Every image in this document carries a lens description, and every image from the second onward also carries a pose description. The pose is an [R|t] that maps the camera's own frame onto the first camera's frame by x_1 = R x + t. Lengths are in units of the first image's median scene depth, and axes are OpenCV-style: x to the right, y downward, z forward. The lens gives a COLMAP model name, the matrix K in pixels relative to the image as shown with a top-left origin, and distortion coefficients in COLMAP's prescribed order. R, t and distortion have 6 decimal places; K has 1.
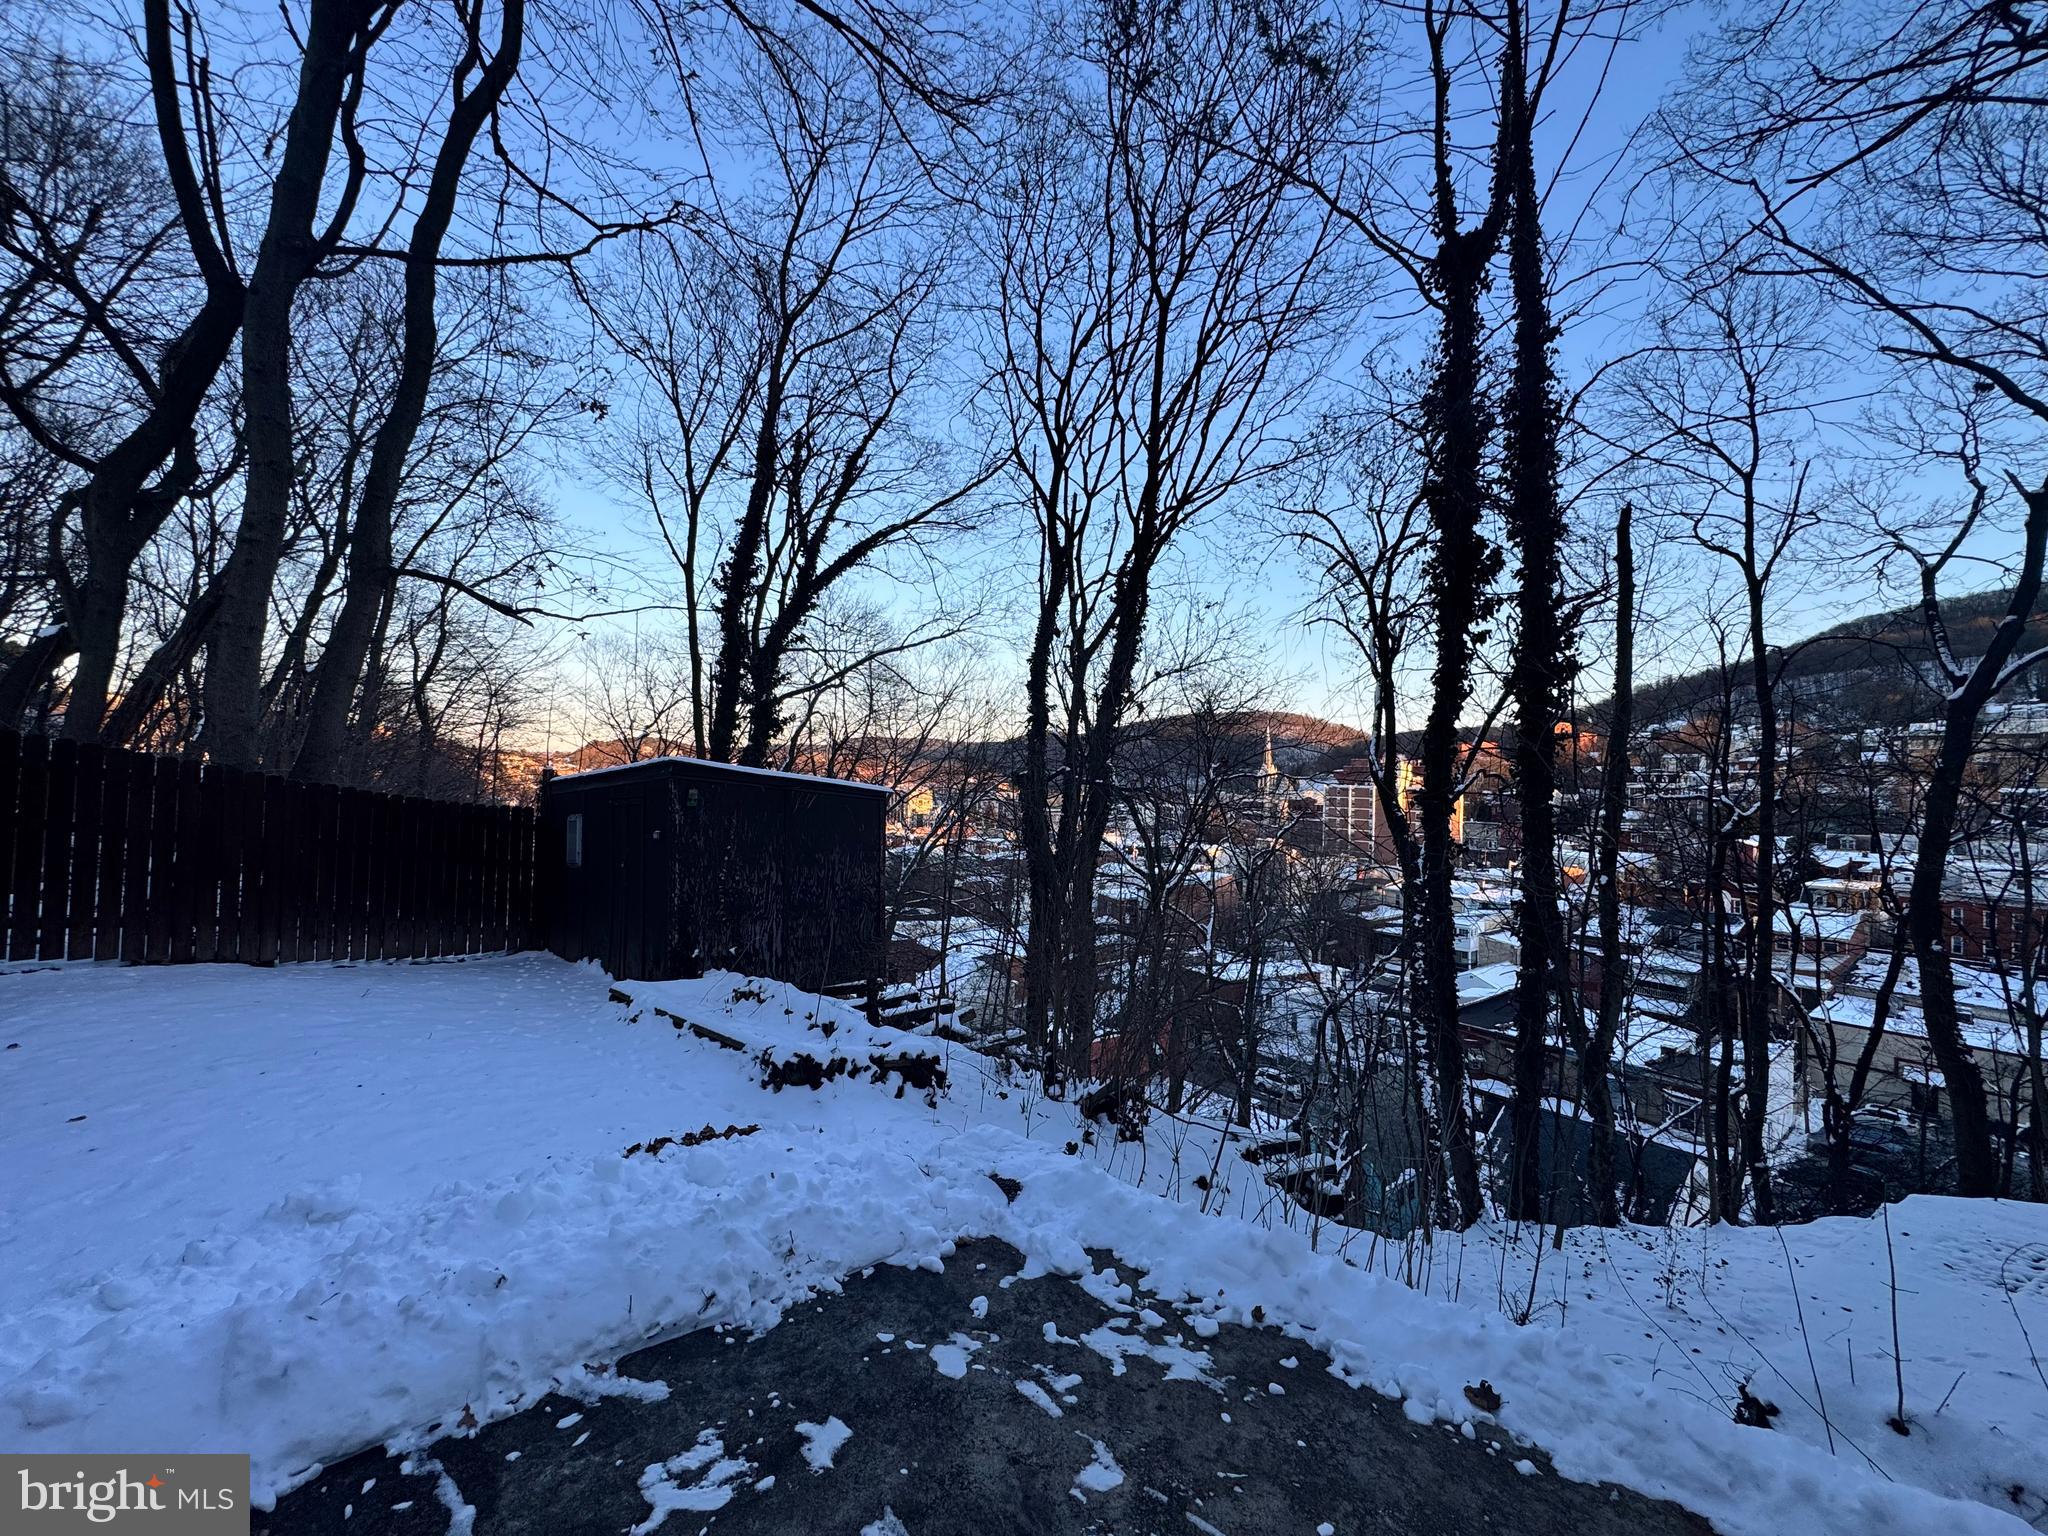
lens RADIAL K [[813.7, 0, 1023.8], [0, 813.7, 766.8], [0, 0, 1]] dist [-0.003014, 0.000265]
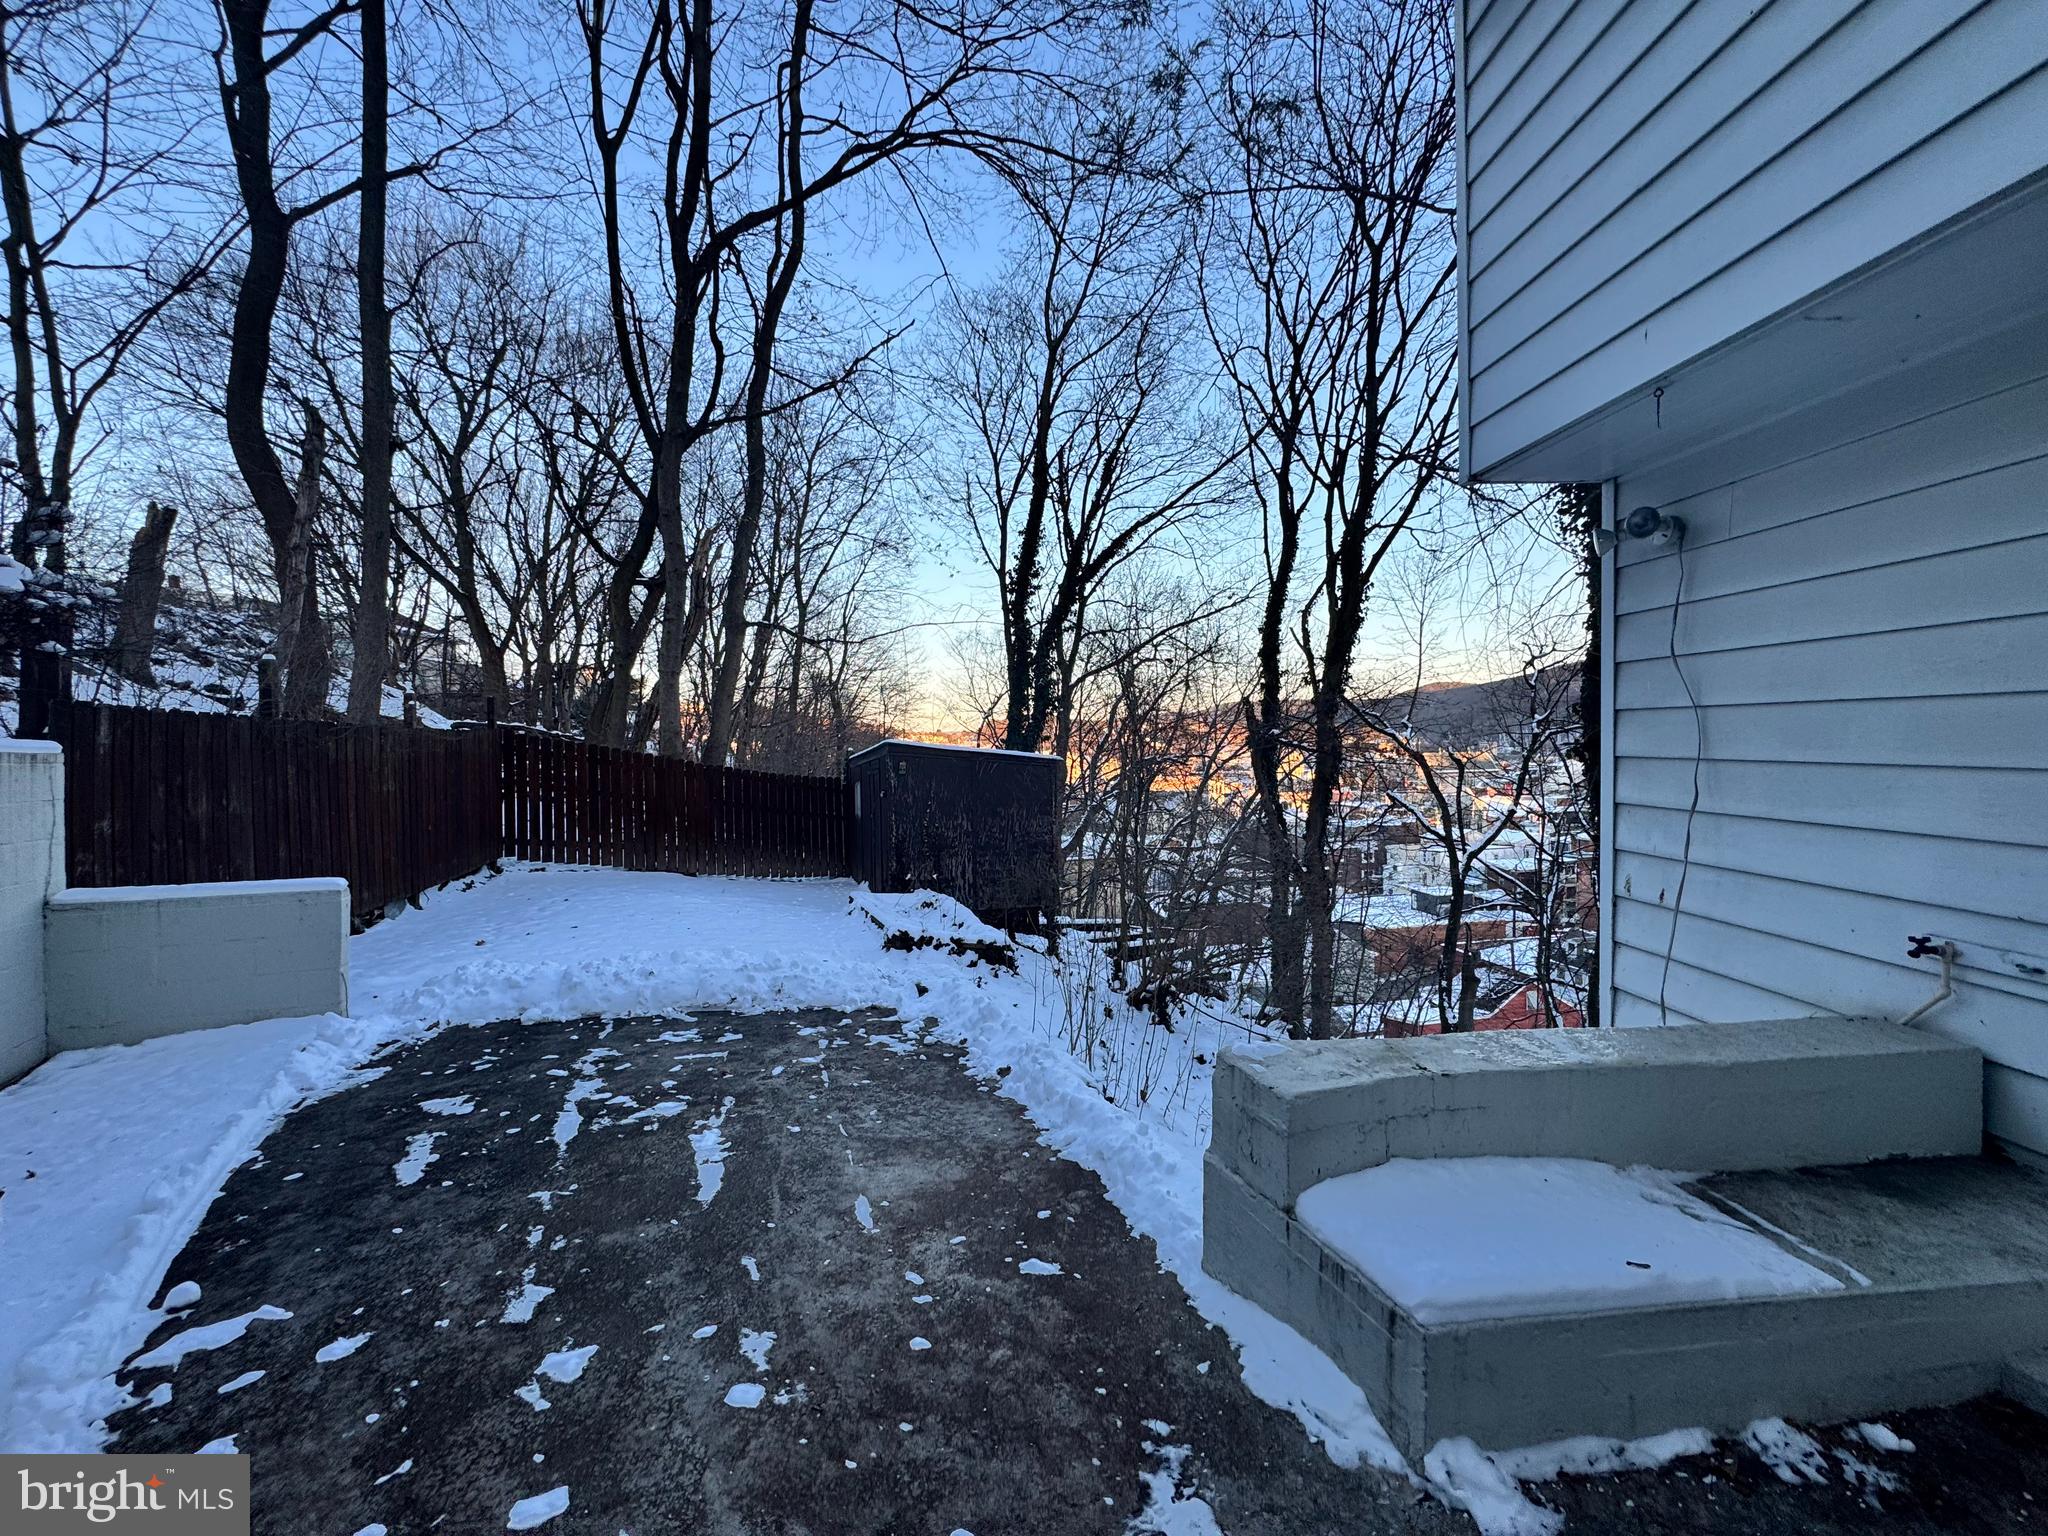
lens RADIAL K [[813.7, 0, 1026.1], [0, 813.7, 758.7], [0, 0, 1]] dist [-0.003014, 0.000265]
pose [[0.900176, -0.029722, -0.434512, 0.317660], [0.043929, 0.998777, 0.022688, -0.000819], [0.433306, -0.039511, 0.900380, -0.147215]]
